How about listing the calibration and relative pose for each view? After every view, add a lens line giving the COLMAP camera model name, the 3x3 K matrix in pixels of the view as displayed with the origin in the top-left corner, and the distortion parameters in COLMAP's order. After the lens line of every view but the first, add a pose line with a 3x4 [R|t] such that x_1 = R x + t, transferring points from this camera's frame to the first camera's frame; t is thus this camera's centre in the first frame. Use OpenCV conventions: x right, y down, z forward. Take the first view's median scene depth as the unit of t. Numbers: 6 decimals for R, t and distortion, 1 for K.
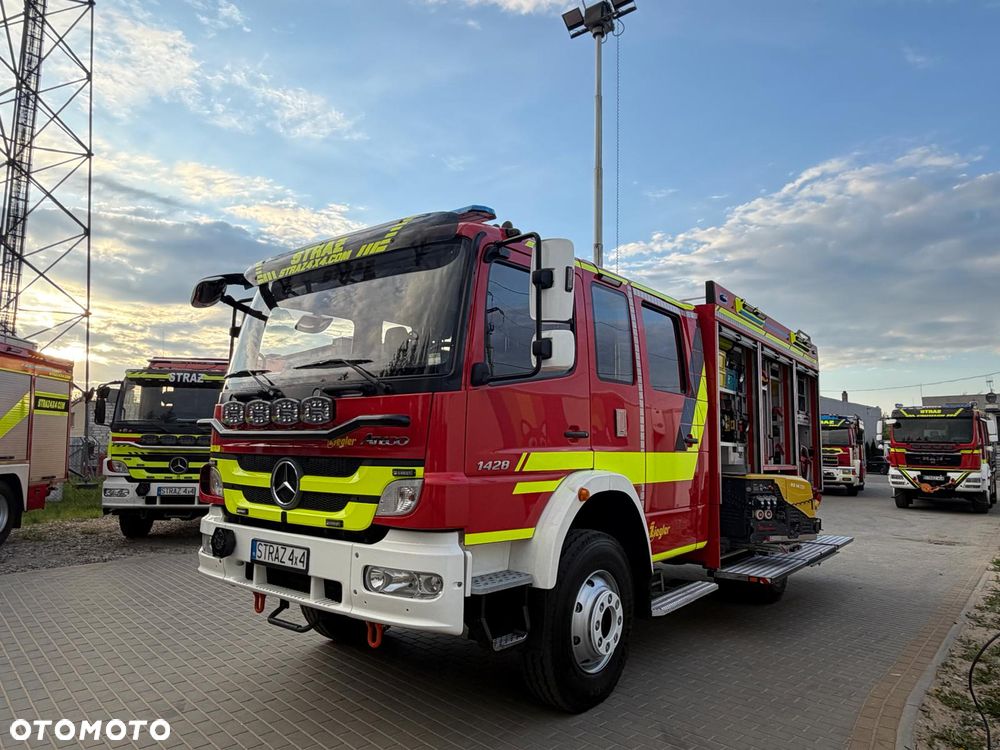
lens RADIAL K [[645.0, 0, 500.0], [0, 645.0, 375.0], [0, 0, 1]] dist [-0.007789, -0.000143]
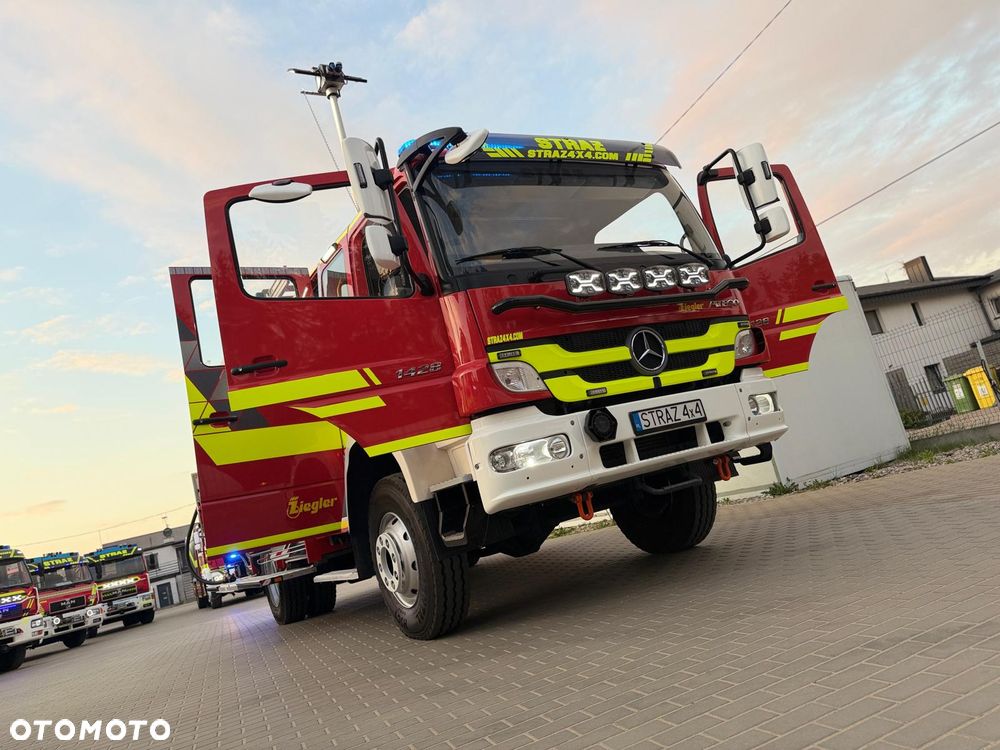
lens RADIAL K [[716.4, 0, 488.7], [0, 716.4, 372.6], [0, 0, 1]] dist [0.076127, -0.083936]
pose [[0.385123, 0.050363, 0.921490, -1.451021], [0.134884, 0.984715, -0.110191, 0.289147], [-0.912955, 0.166731, 0.372443, 0.799799]]
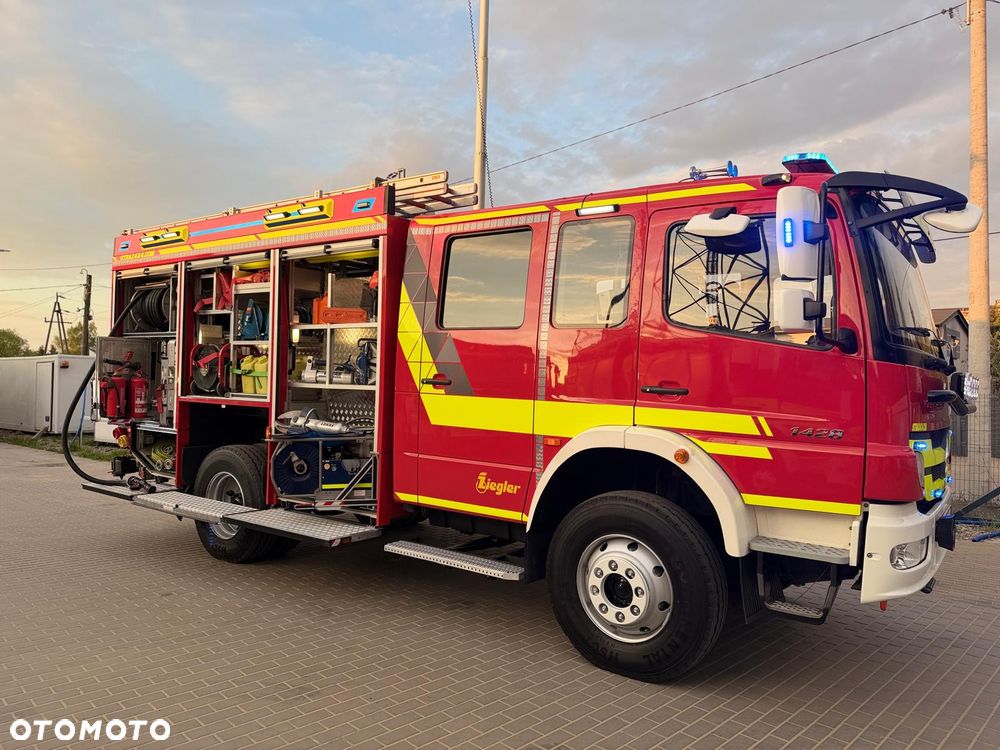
lens RADIAL K [[716.4, 0, 488.7], [0, 716.4, 372.6], [0, 0, 1]] dist [0.076127, -0.083936]
pose [[-0.026194, -0.008877, 0.999617, -1.455480], [-0.152261, 0.988329, 0.004787, 0.142836], [-0.987993, -0.152077, -0.027240, 1.756084]]
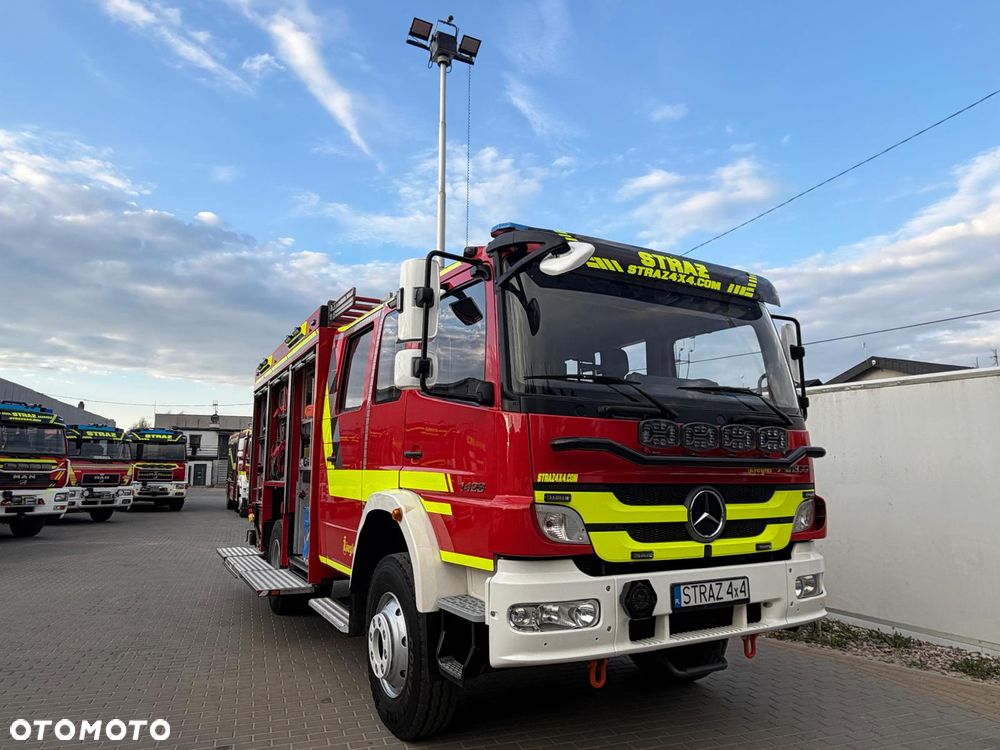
lens RADIAL K [[645.0, 0, 500.0], [0, 645.0, 375.0], [0, 0, 1]] dist [-0.007789, -0.000143]
pose [[0.395190, 0.124180, 0.910167, -1.293777], [-0.106441, 0.990337, -0.088901, 0.082967], [-0.912412, -0.061746, 0.404589, 0.894113]]
